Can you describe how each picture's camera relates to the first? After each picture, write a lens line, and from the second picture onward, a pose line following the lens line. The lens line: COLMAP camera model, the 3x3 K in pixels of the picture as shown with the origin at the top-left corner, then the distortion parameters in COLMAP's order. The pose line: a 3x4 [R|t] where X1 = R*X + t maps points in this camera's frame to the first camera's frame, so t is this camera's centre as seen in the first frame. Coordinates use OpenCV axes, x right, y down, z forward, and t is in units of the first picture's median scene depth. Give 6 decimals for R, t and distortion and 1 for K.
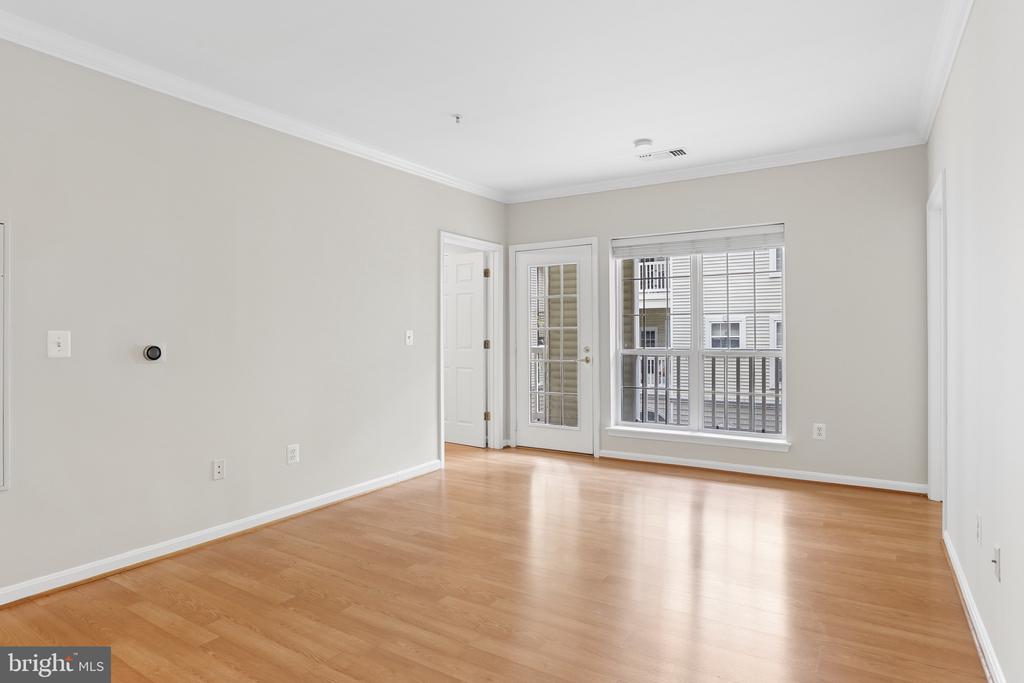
lens RADIAL K [[574.0, 0, 506.6], [0, 574.0, 333.0], [0, 0, 1]] dist [-0.044774, 0.008620]
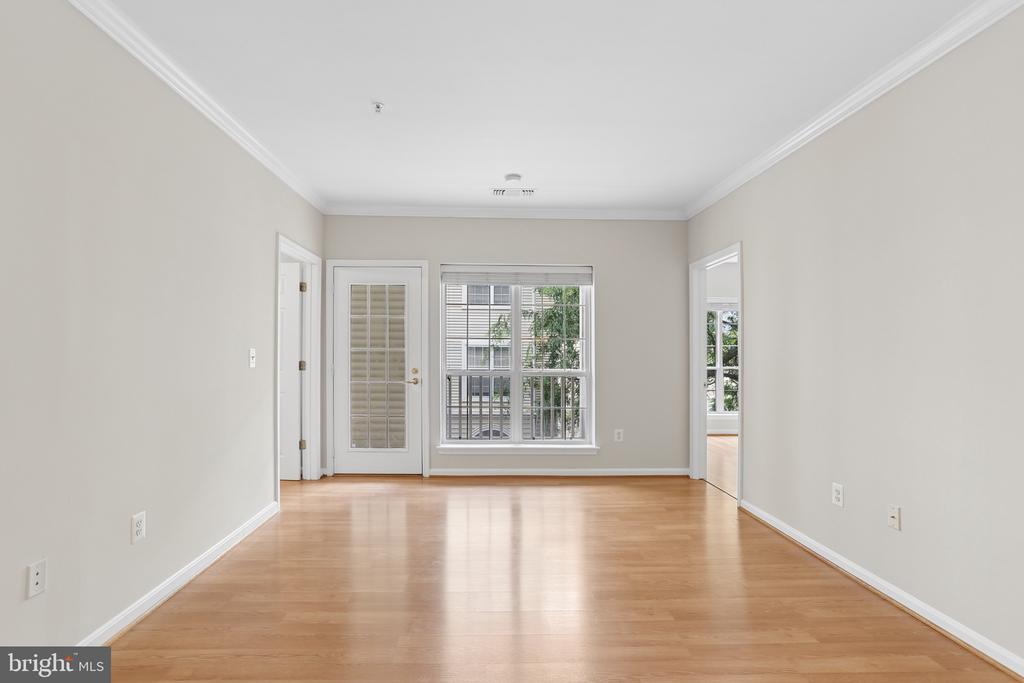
lens RADIAL K [[511.9, 0, 496.2], [0, 511.9, 352.9], [0, 0, 1]] dist [-0.043260, 0.024697]
pose [[0.824335, 0.013291, 0.565947, -0.256685], [-0.012346, 0.999909, -0.005500, 0.000393], [-0.565968, -0.002453, 0.824424, 0.180237]]
